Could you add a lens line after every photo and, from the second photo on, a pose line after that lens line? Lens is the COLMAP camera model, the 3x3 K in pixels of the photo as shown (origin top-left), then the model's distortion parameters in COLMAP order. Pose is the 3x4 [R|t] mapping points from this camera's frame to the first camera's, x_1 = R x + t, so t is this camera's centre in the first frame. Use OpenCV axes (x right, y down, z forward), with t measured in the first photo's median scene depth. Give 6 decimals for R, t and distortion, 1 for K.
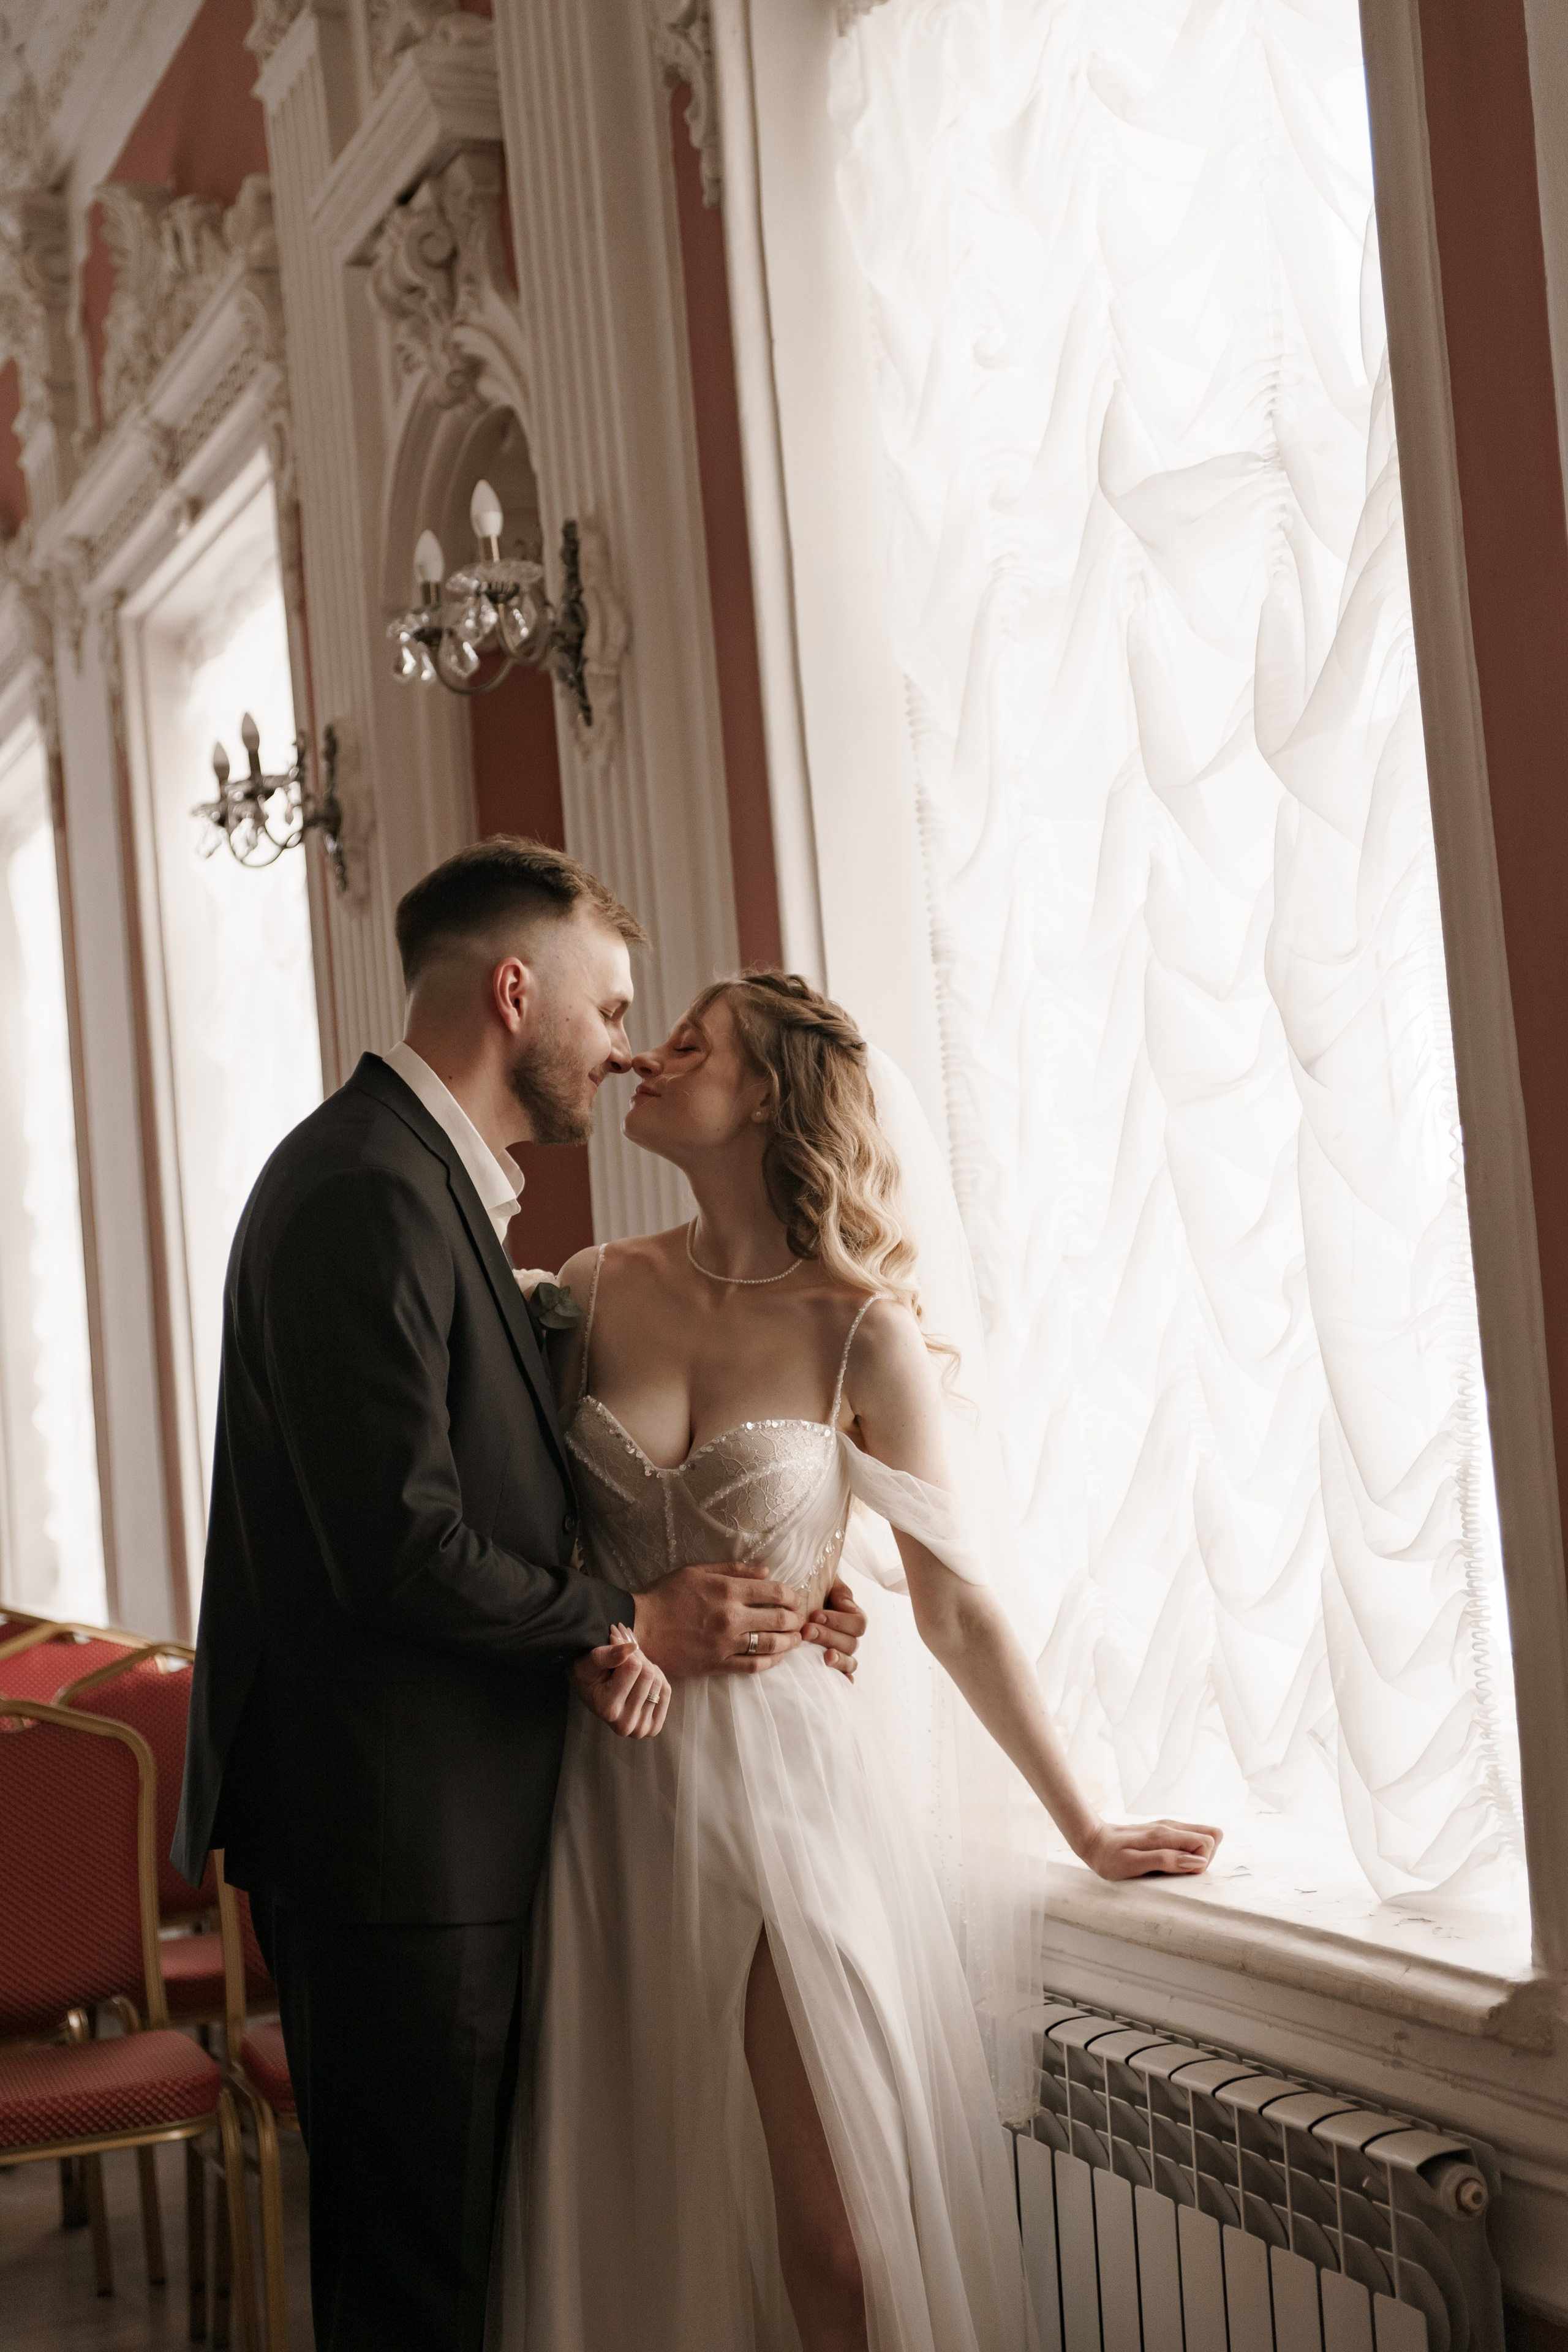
lens RADIAL K [[3191.2, 0, 732.8], [0, 3191.2, 1183.6], [0, 0, 1]] dist [0.056061, 0.041961]
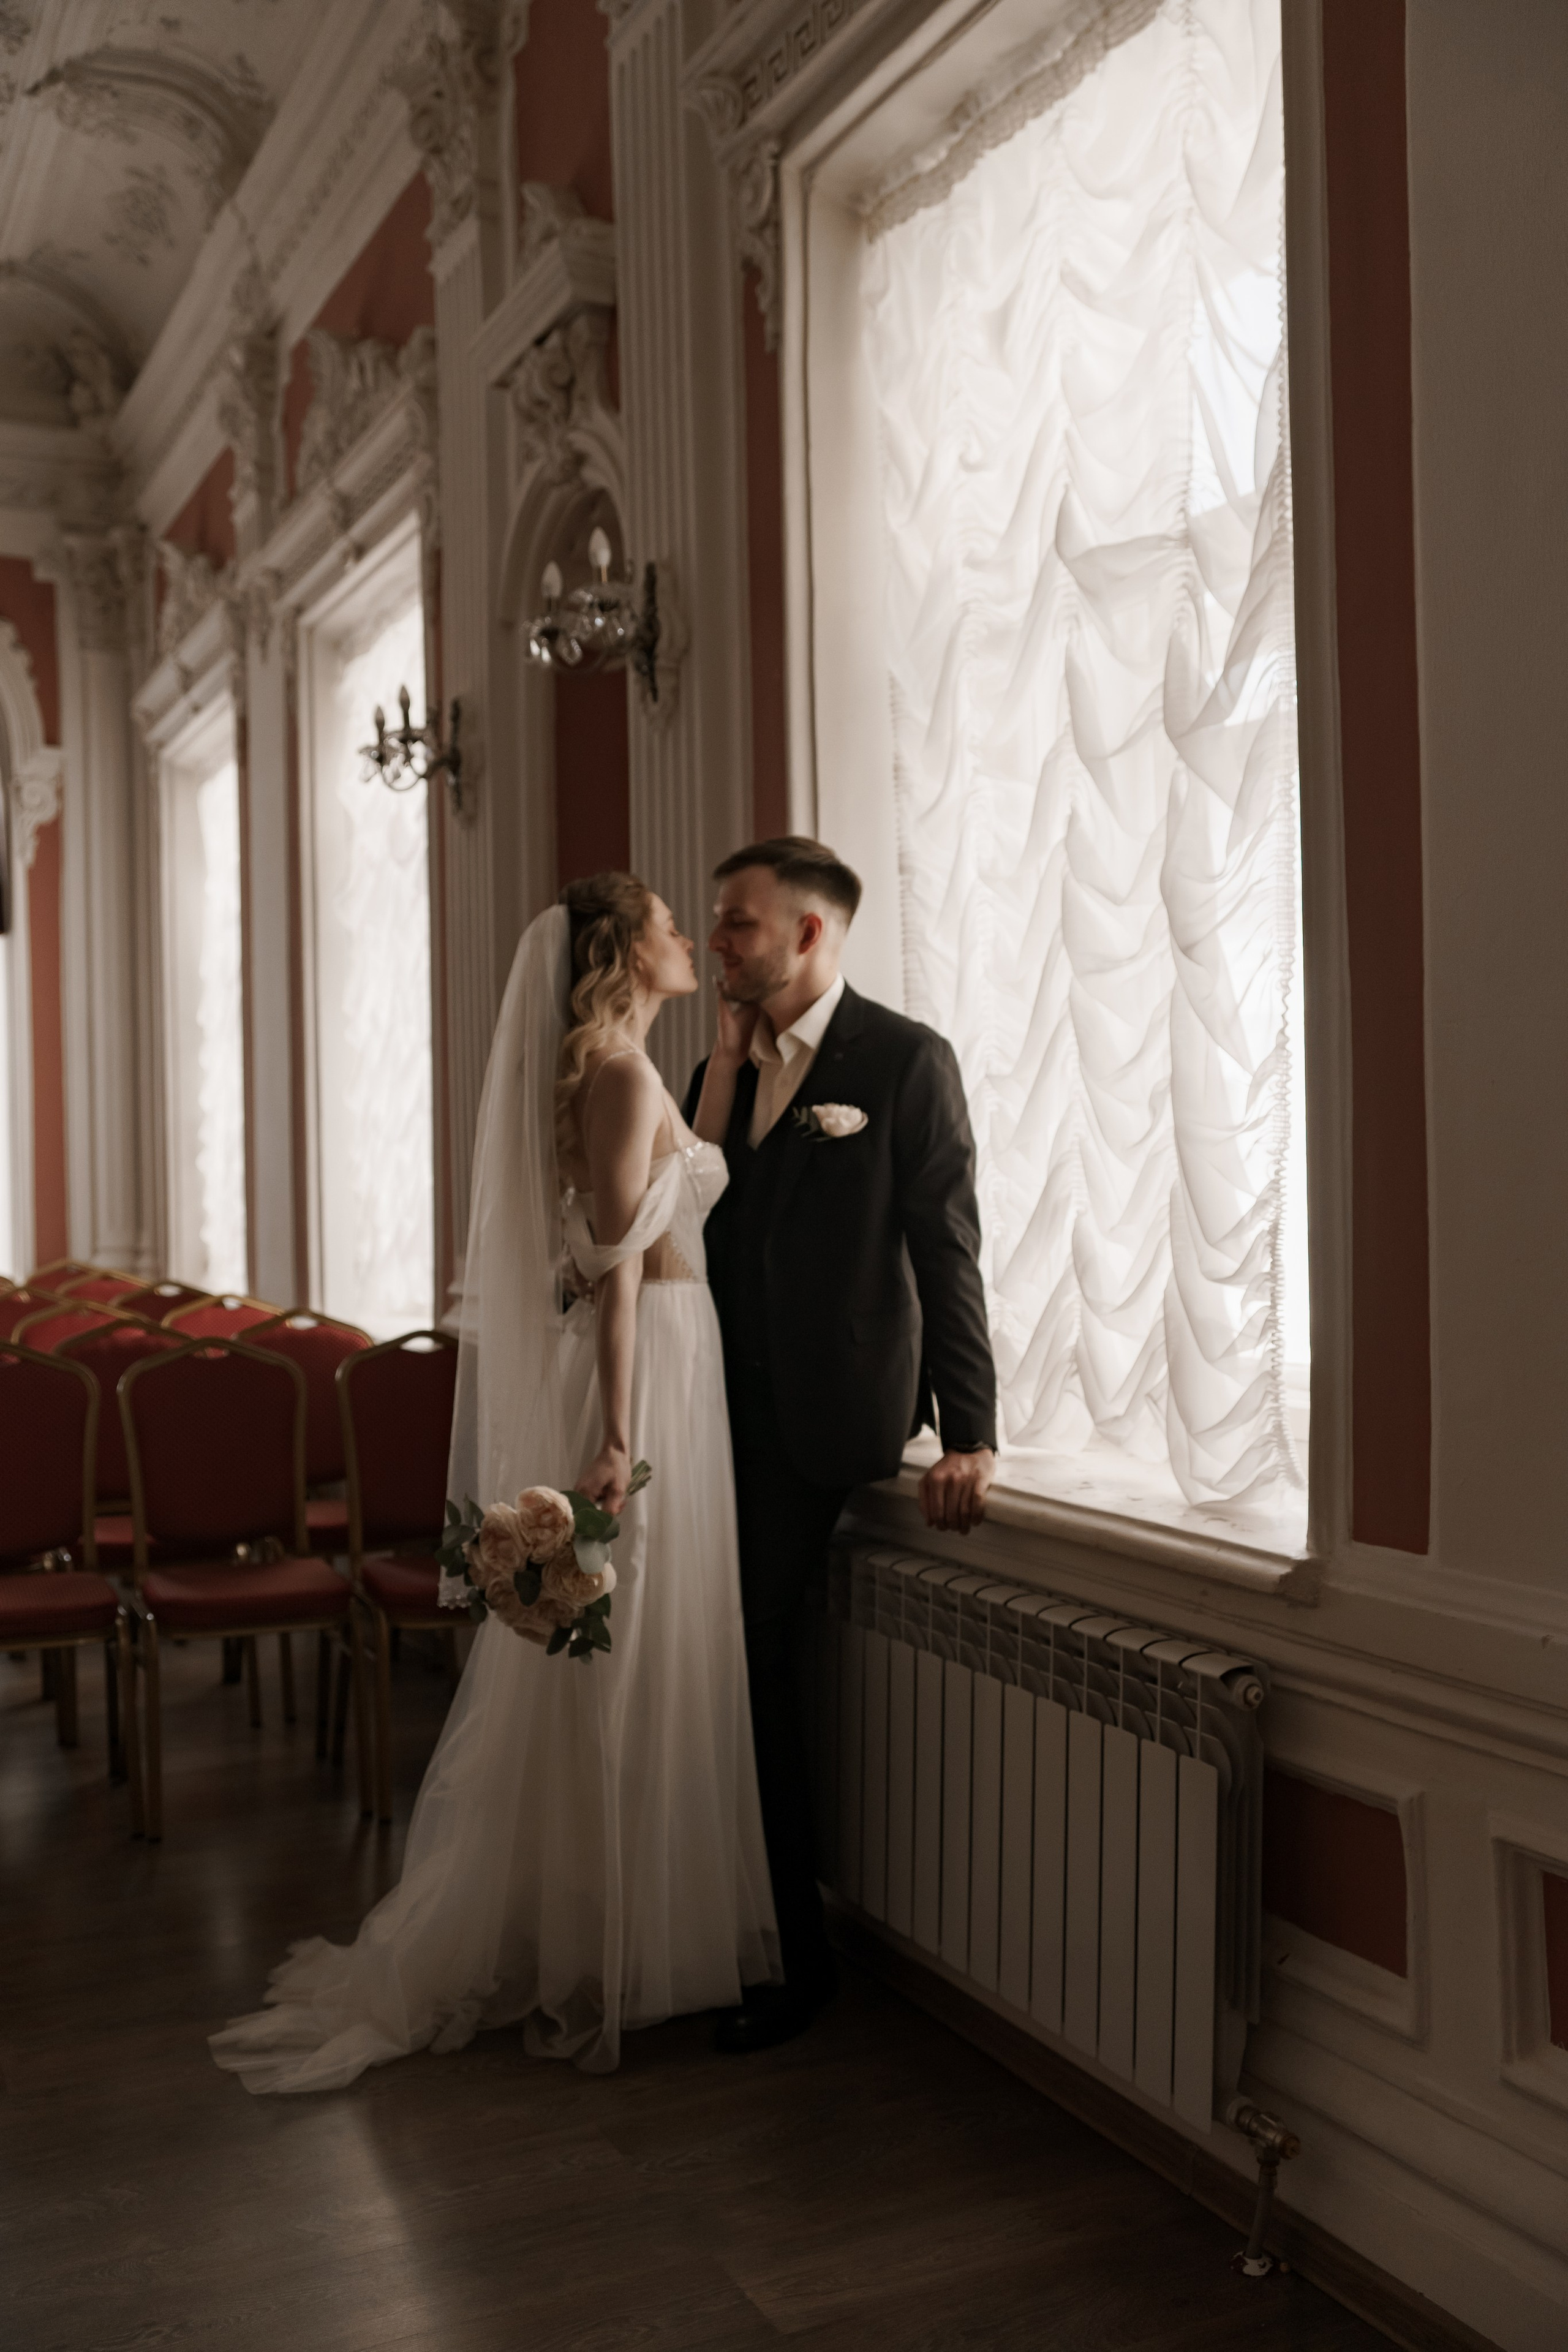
lens RADIAL K [[2043.3, 0, 784.0], [0, 2043.3, 1176.0], [0, 0, 1]] dist [-0.073492, 0.121509]
pose [[0.994385, 0.060806, 0.086605, -0.047756], [-0.065758, 0.996290, 0.055524, 0.016397], [-0.082907, -0.060907, 0.994694, 0.042012]]
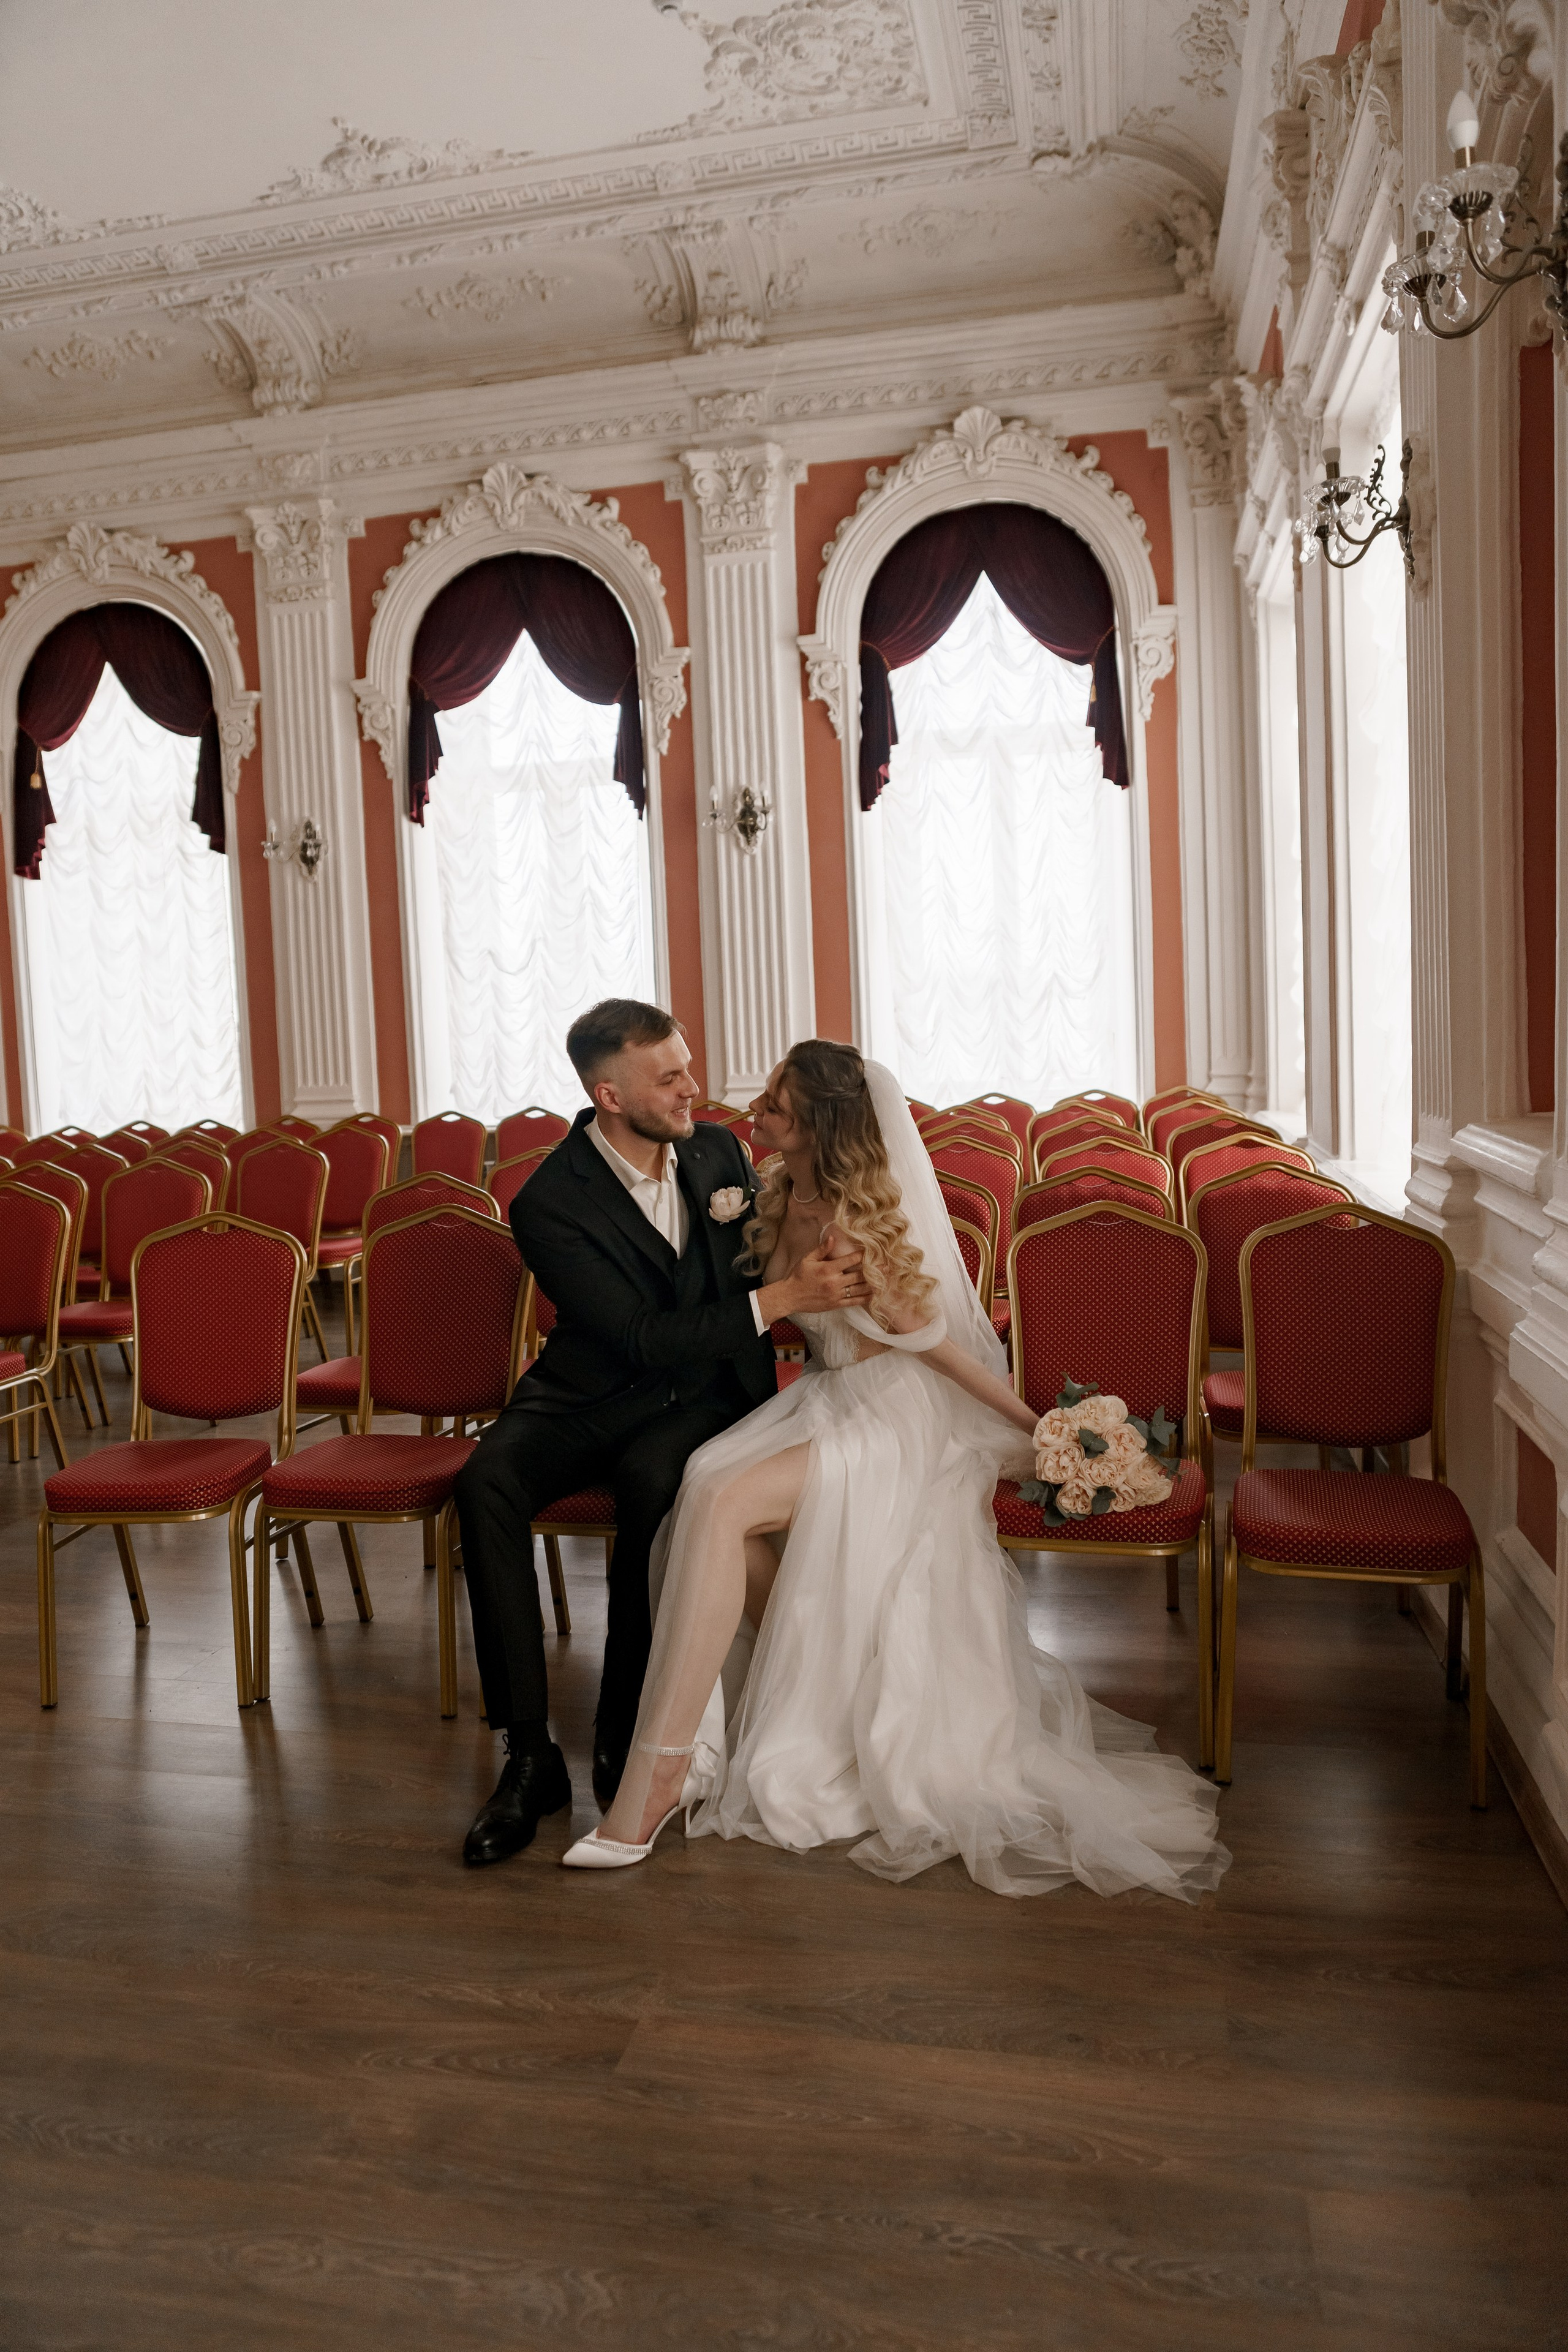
lens RADIAL K [[1694.1, 0, 784.0], [0, 1694.1, 1176.0], [0, 0, 1]] dist [-0.105023, 0.097109]
pose [[0.833785, 0.097513, -0.543409, 0.050739], [0.005287, 0.982823, 0.184477, 0.017087], [0.552064, -0.156687, 0.818948, 0.342563]]
